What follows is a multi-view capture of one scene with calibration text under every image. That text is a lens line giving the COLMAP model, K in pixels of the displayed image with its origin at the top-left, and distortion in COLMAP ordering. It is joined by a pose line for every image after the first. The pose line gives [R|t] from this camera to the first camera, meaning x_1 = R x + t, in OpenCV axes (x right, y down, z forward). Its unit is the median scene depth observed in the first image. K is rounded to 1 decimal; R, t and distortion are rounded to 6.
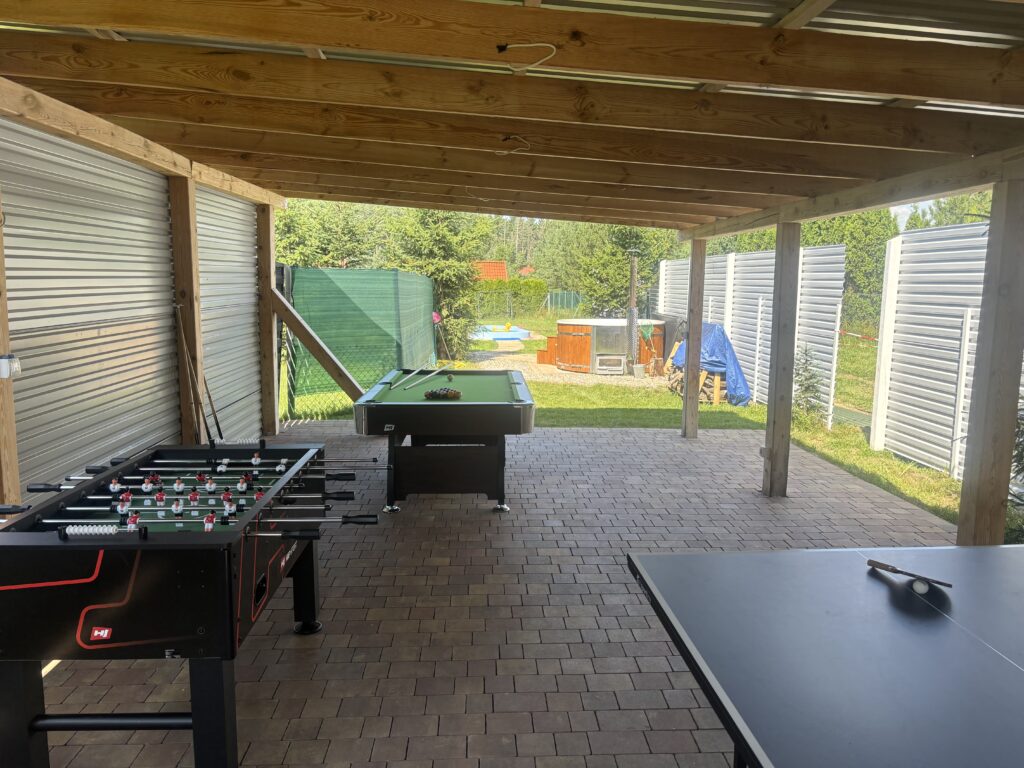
lens RADIAL K [[779.0, 0, 507.5], [0, 779.0, 391.1], [0, 0, 1]] dist [0.150568, -0.211162]
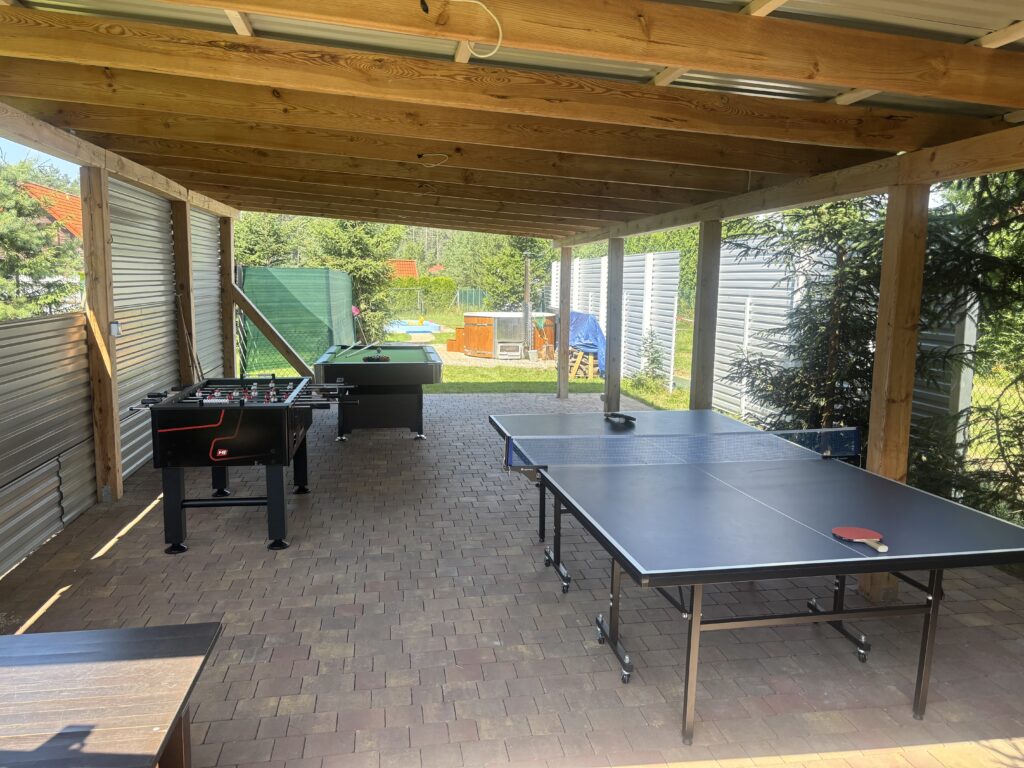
lens RADIAL K [[780.8, 0, 512.1], [0, 780.8, 390.0], [0, 0, 1]] dist [0.100771, -0.207599]
pose [[0.992885, -0.014907, 0.118137, -0.003531], [0.014896, 0.999889, 0.000975, 0.025935], [-0.118139, 0.000791, 0.992997, -0.171886]]
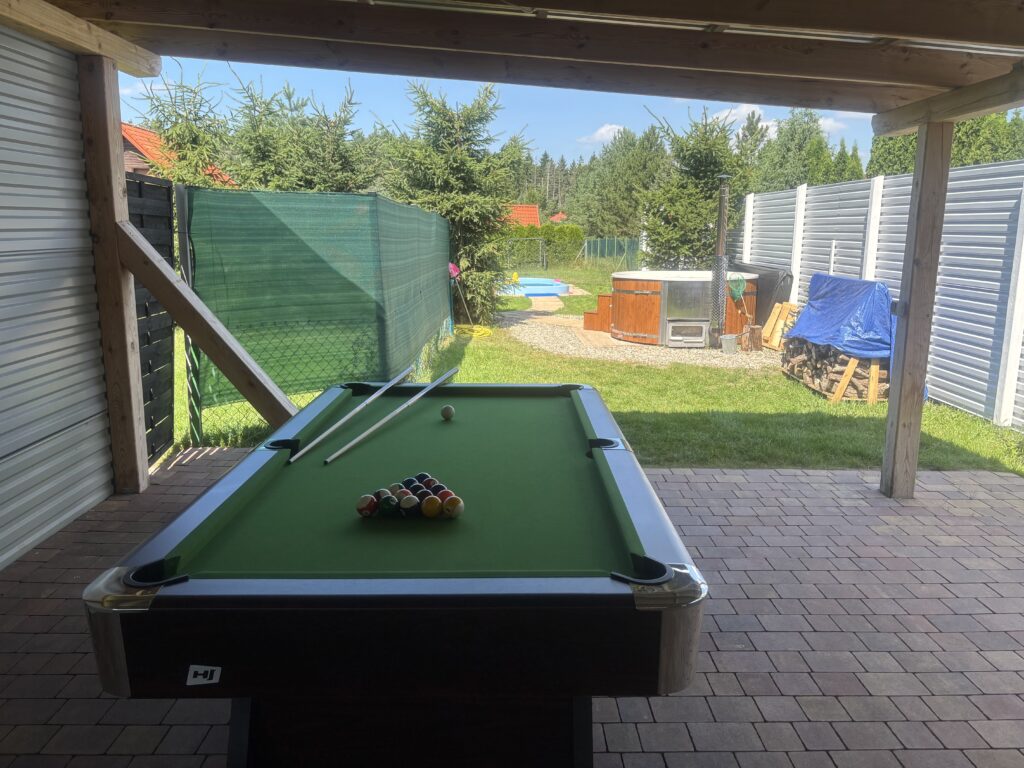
lens RADIAL K [[780.8, 0, 512.1], [0, 780.8, 390.0], [0, 0, 1]] dist [0.100771, -0.207599]
pose [[0.999507, 0.002768, -0.031264, -0.010855], [-0.000836, 0.998100, 0.061613, -0.029036], [0.031375, -0.061556, 0.997610, 0.273421]]
